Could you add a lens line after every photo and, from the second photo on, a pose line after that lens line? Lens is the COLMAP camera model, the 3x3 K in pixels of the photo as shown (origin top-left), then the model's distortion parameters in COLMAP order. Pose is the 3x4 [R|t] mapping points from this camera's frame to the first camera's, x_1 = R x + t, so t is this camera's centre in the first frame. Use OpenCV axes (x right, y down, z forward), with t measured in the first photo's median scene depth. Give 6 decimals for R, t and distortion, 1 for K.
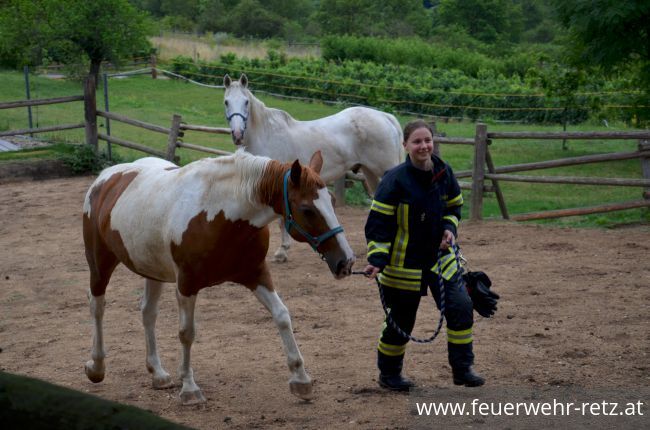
lens RADIAL K [[1777.3, 0, 329.5], [0, 1777.3, 227.7], [0, 0, 1]] dist [0.838891, 0.000000]
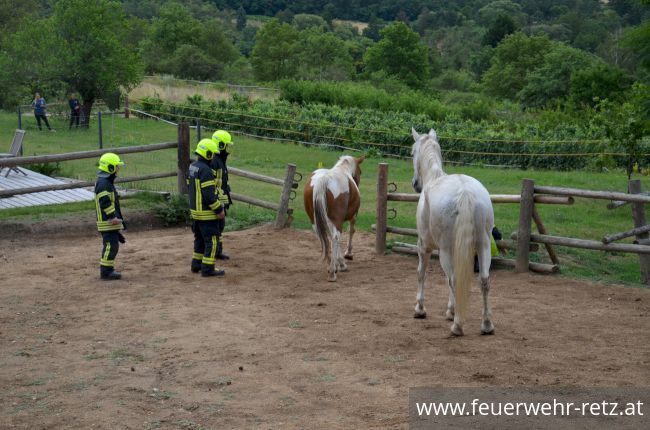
lens RADIAL K [[1616.9, 0, 321.7], [0, 1616.9, 218.7], [0, 0, 1]] dist [0.783489, 0.000000]
pose [[0.998413, 0.011340, 0.055163, -0.103944], [-0.010172, 0.999719, -0.021412, -0.015208], [-0.055390, 0.020816, 0.998248, 0.141497]]
